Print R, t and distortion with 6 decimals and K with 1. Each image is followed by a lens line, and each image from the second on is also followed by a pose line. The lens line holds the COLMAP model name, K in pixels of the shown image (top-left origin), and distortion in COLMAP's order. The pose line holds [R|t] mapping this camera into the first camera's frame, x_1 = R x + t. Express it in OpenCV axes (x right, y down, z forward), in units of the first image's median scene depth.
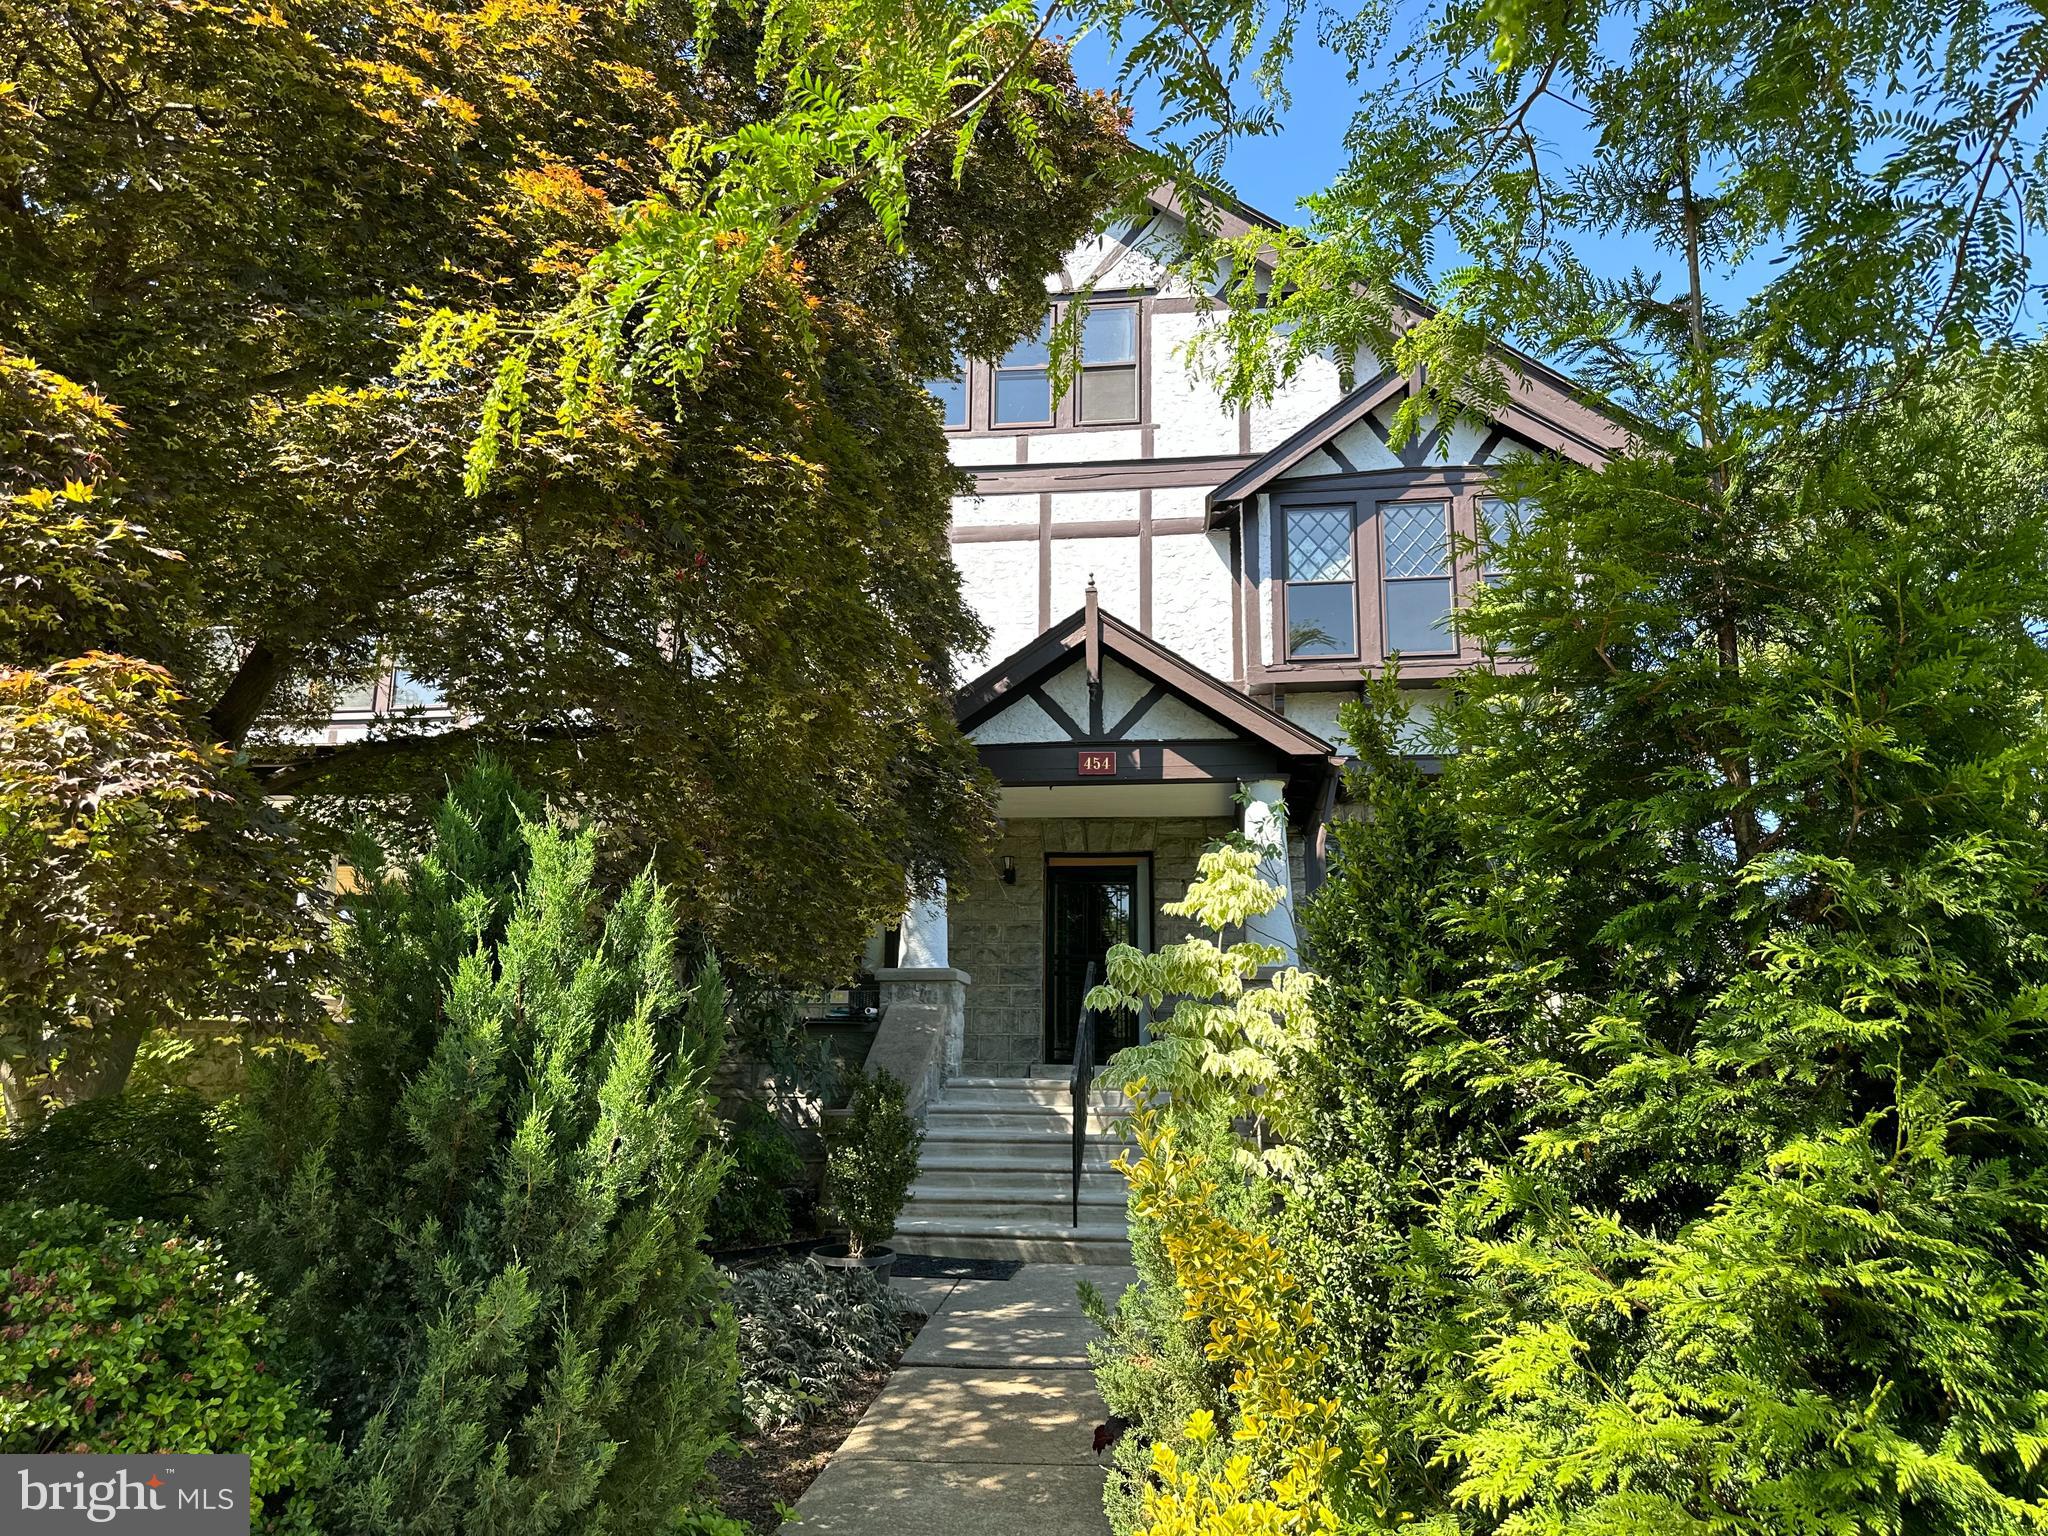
lens RADIAL K [[1412.4, 0, 1022.8], [0, 1412.4, 726.6], [0, 0, 1]] dist [0.004180, -0.031645]
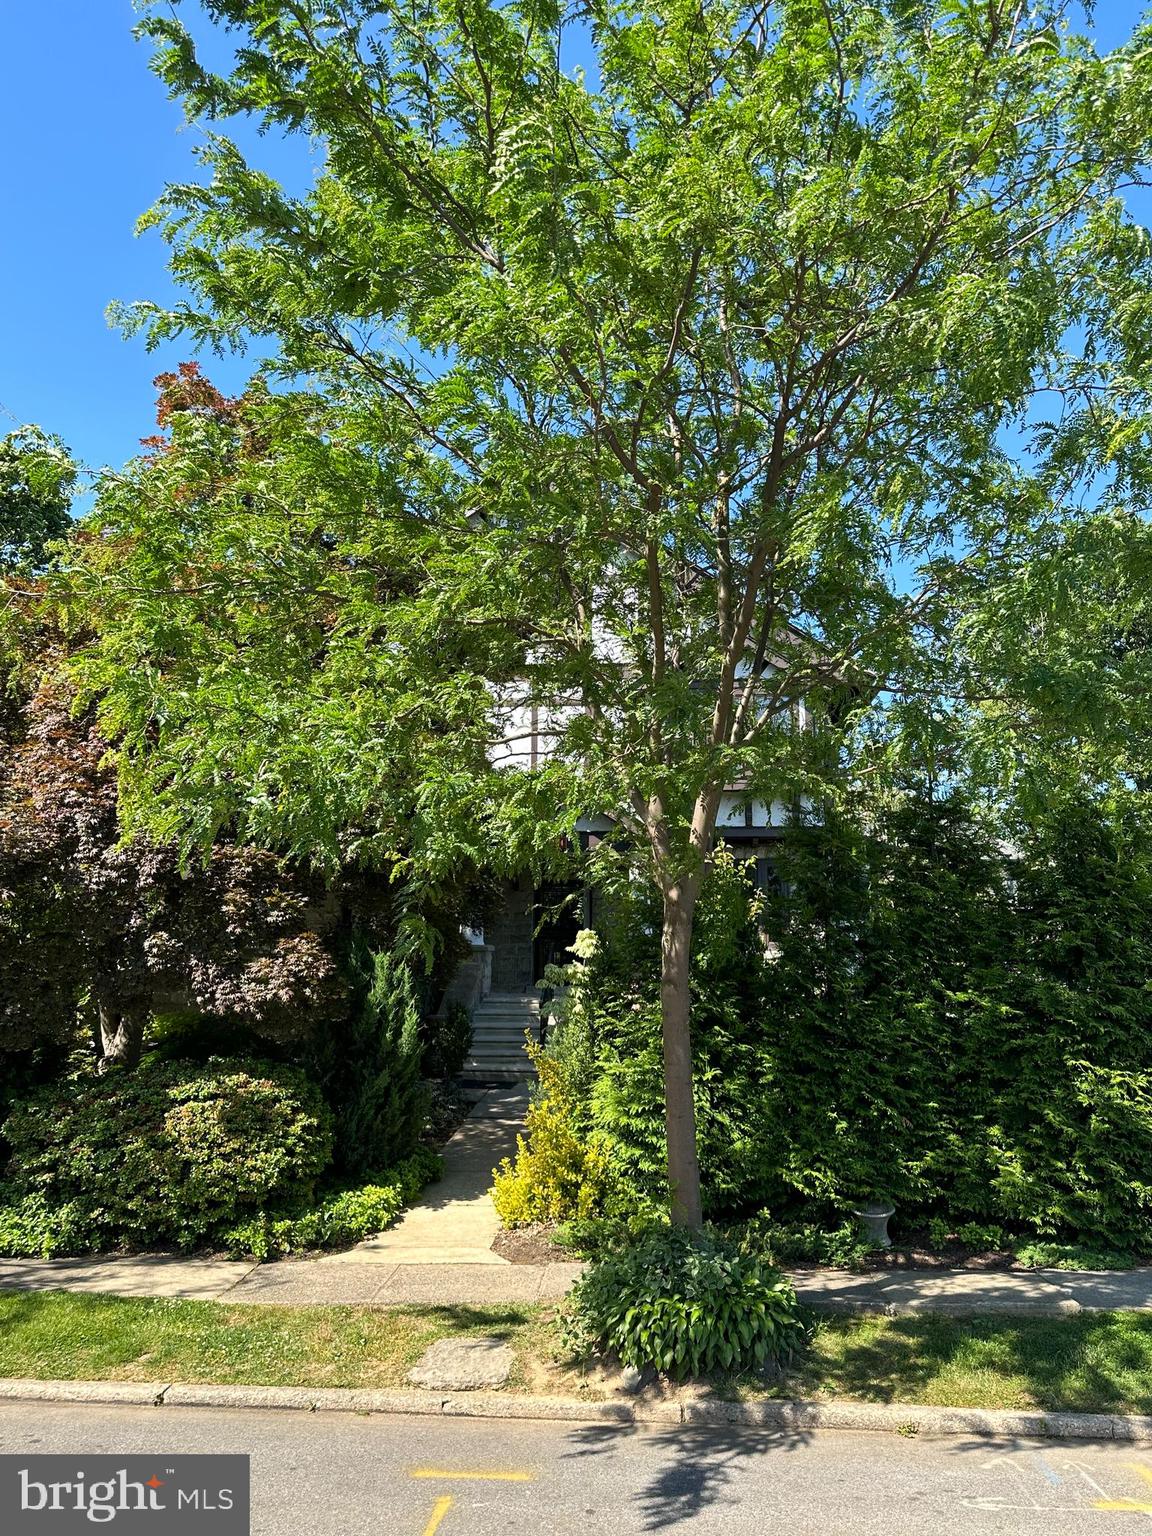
lens RADIAL K [[1109.2, 0, 594.0], [0, 1109.2, 762.3], [0, 0, 1]] dist [0.091462, -0.126797]
pose [[0.998736, 0.005851, 0.049924, 0.044065], [-0.009114, 0.997819, 0.065384, -0.385741], [-0.049432, -0.065756, 0.996611, -1.162523]]
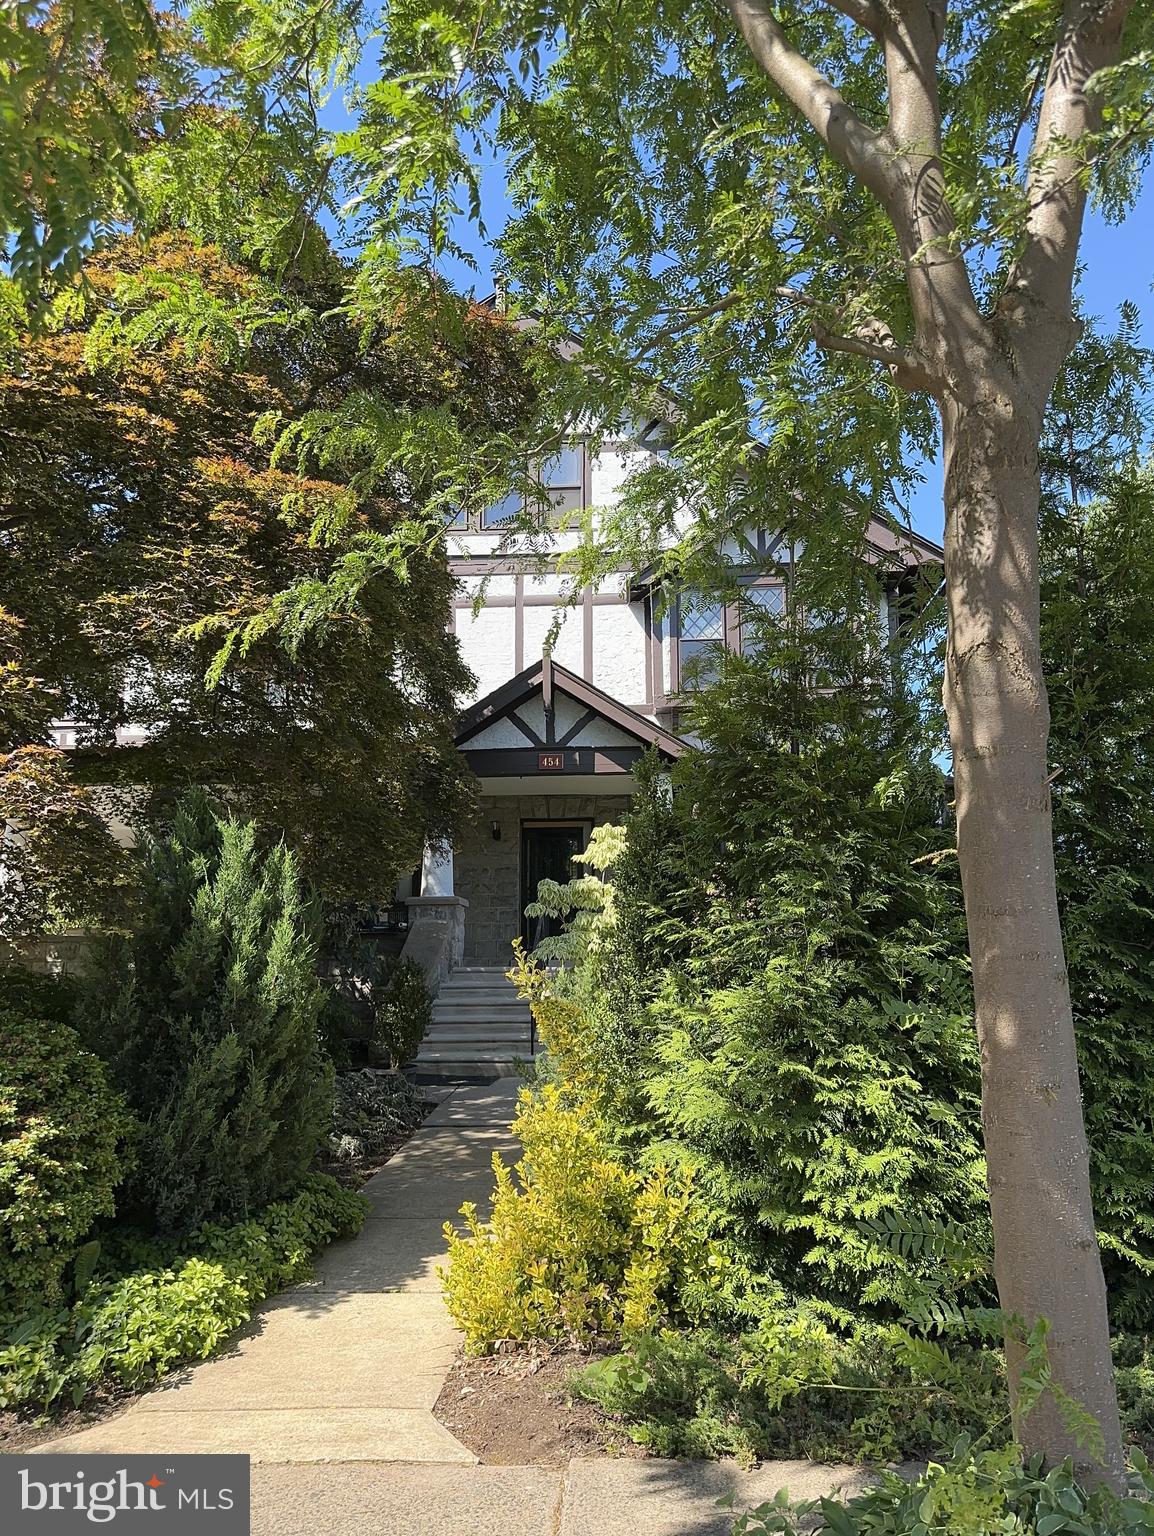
lens RADIAL K [[1088.6, 0, 592.2], [0, 1088.6, 773.4], [0, 0, 1]] dist [0.021558, -0.044092]
pose [[0.997838, -0.003618, 0.065618, 0.037553], [0.000027, 0.998506, 0.054646, -0.049568], [-0.065717, -0.054526, 0.996347, -0.331423]]
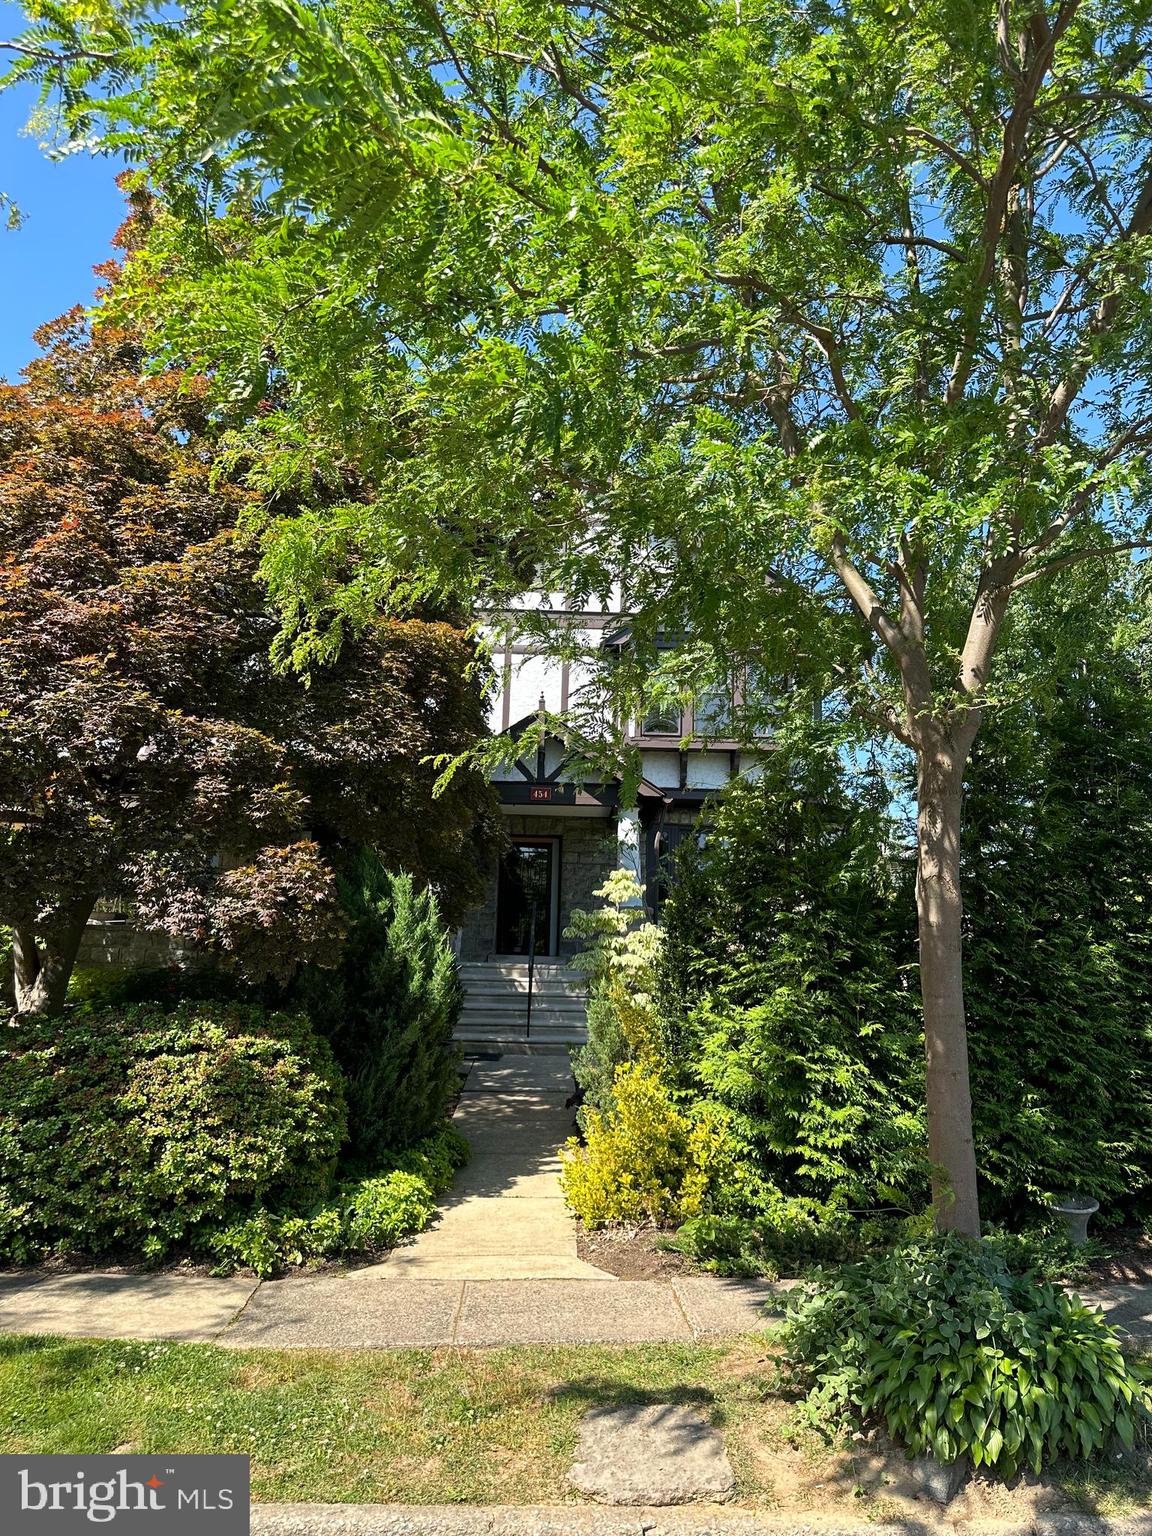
lens RADIAL K [[1054.8, 0, 576.0], [0, 1054.8, 768.0], [0, 0, 1]] dist [0.047254, -0.056212]
pose [[0.989506, 0.040688, 0.138646, -0.180406], [-0.049630, 0.996862, 0.061664, -0.184114], [-0.135702, -0.067898, 0.988420, -0.706006]]
